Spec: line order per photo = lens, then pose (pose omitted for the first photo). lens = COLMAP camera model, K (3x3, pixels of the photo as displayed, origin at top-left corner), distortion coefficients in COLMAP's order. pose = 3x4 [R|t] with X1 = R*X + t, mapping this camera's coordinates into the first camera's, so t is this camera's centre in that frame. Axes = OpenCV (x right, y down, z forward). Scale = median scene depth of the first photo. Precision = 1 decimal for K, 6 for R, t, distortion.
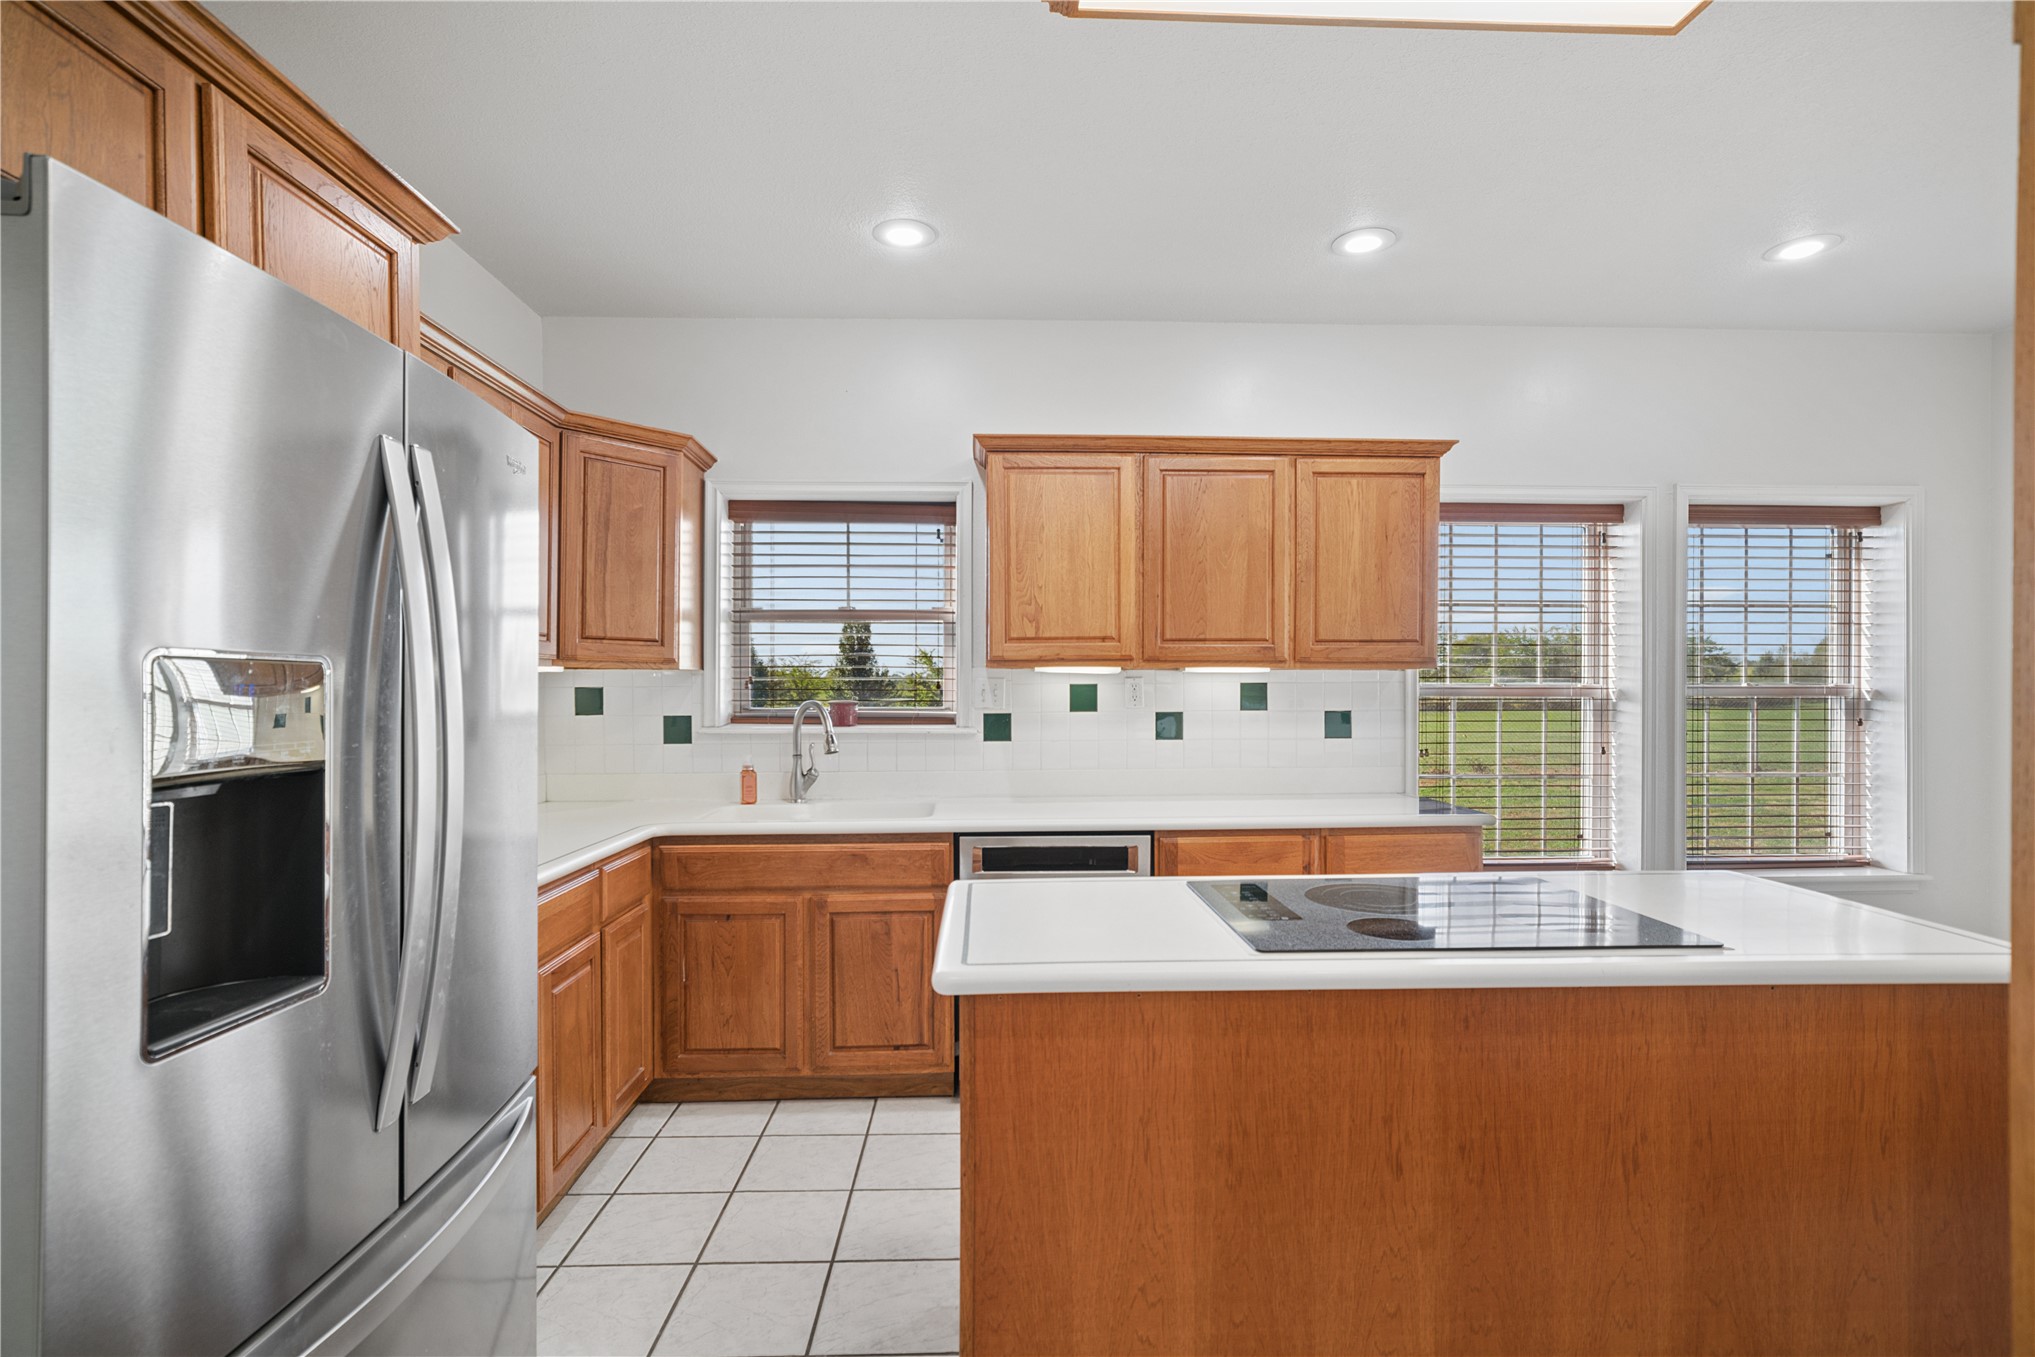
lens RADIAL K [[746.2, 0, 1015.9], [0, 746.2, 683.5], [0, 0, 1]] dist [-0.000063, 0.000005]
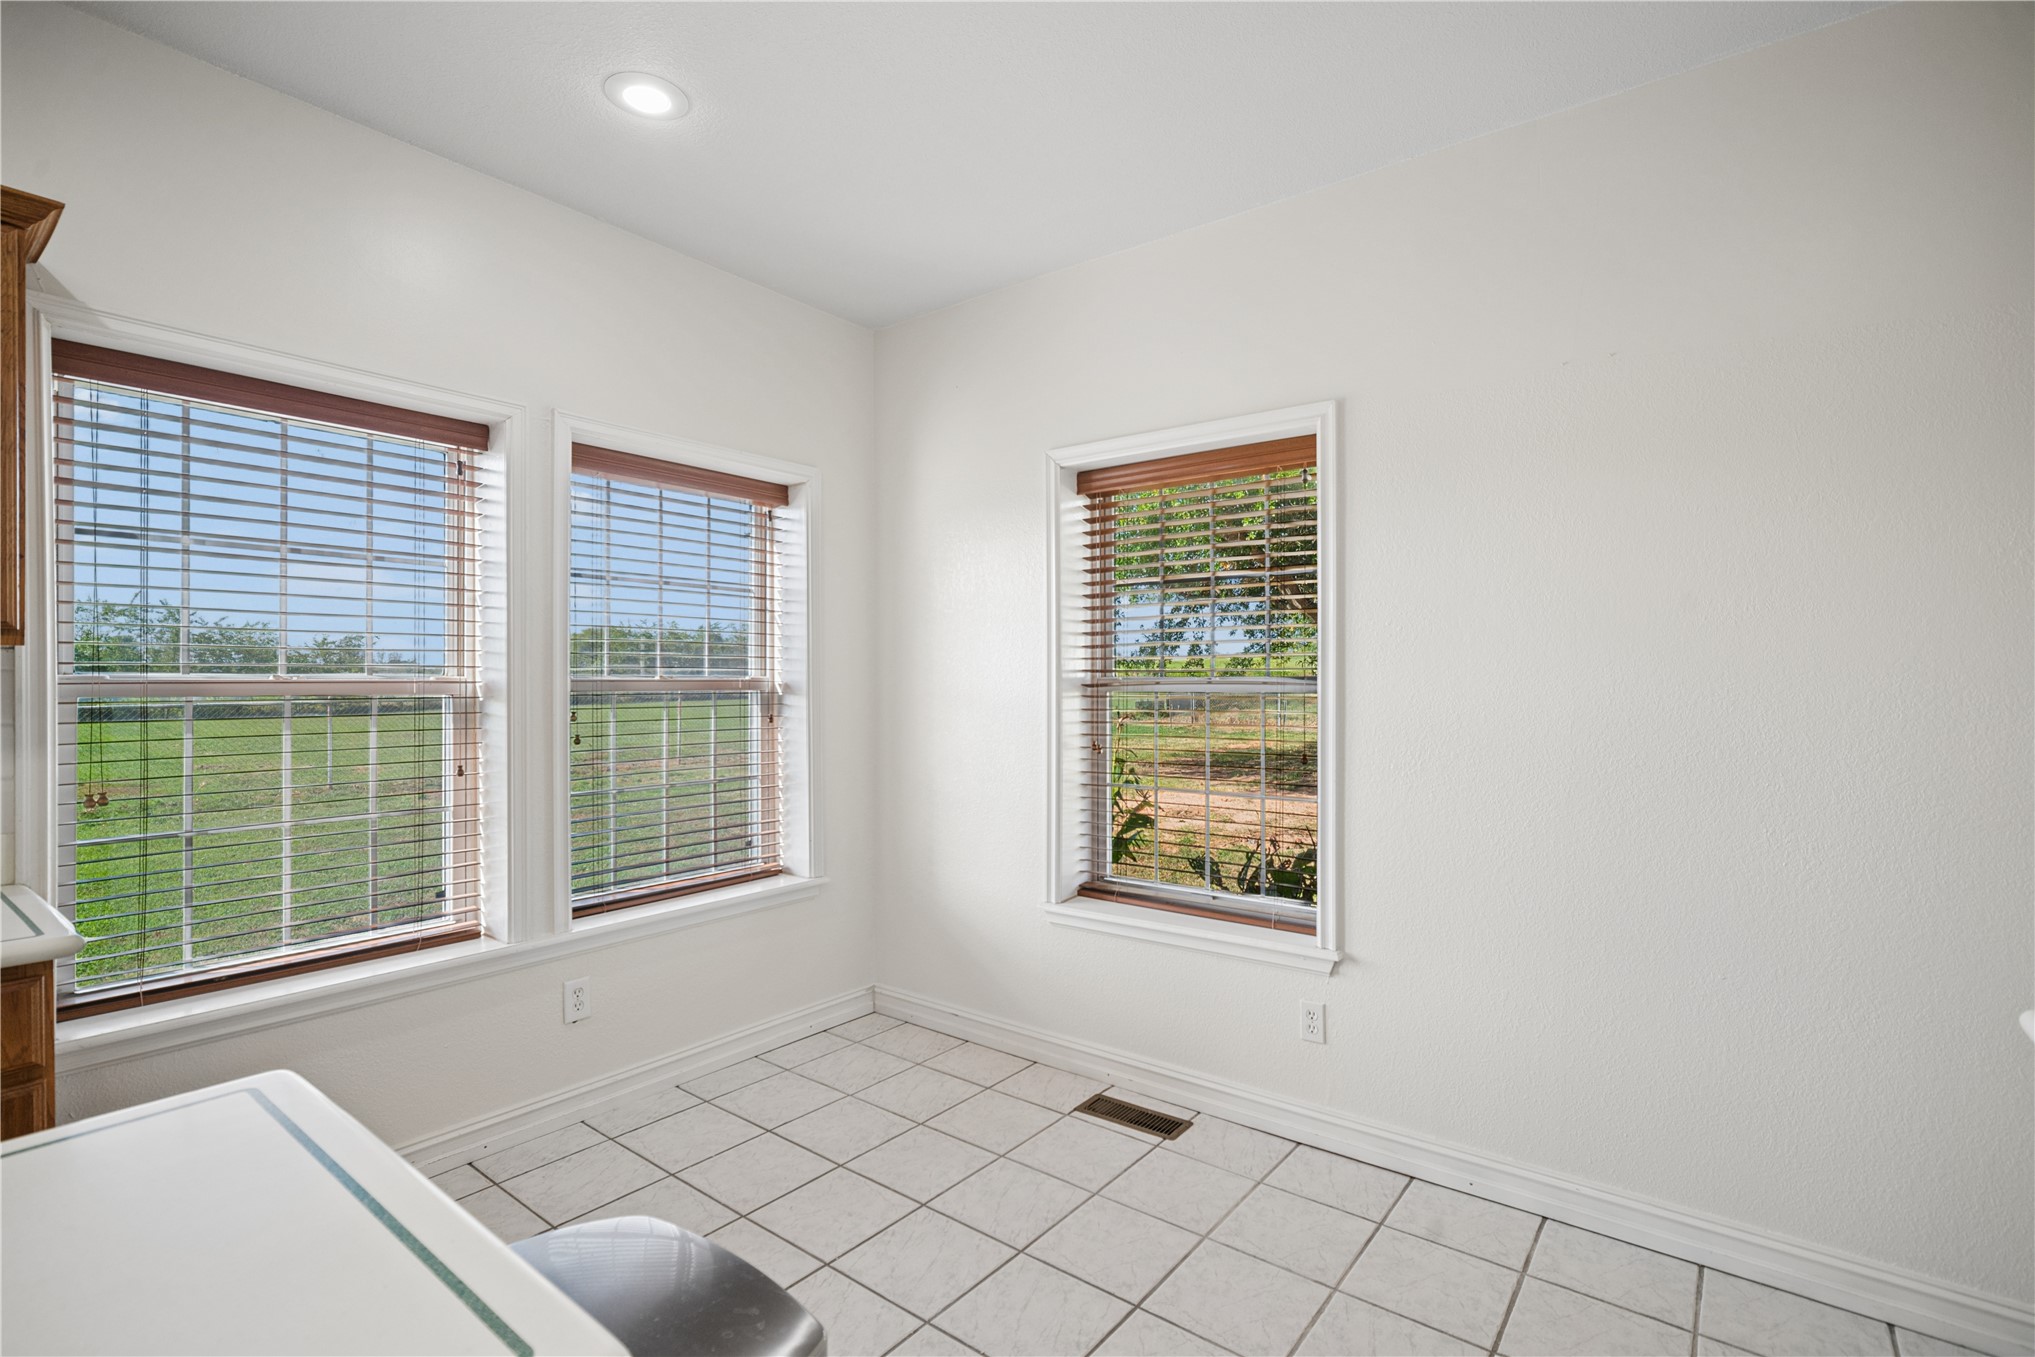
lens RADIAL K [[963.2, 0, 1017.5], [0, 963.2, 678.5], [0, 0, 1]] dist [-0.001261, -0.000220]
pose [[0.636302, 0.000380, 0.771440, 0.409759], [-0.003051, 0.999993, 0.002024, -0.000526], [-0.771434, -0.003642, 0.636298, 0.016842]]
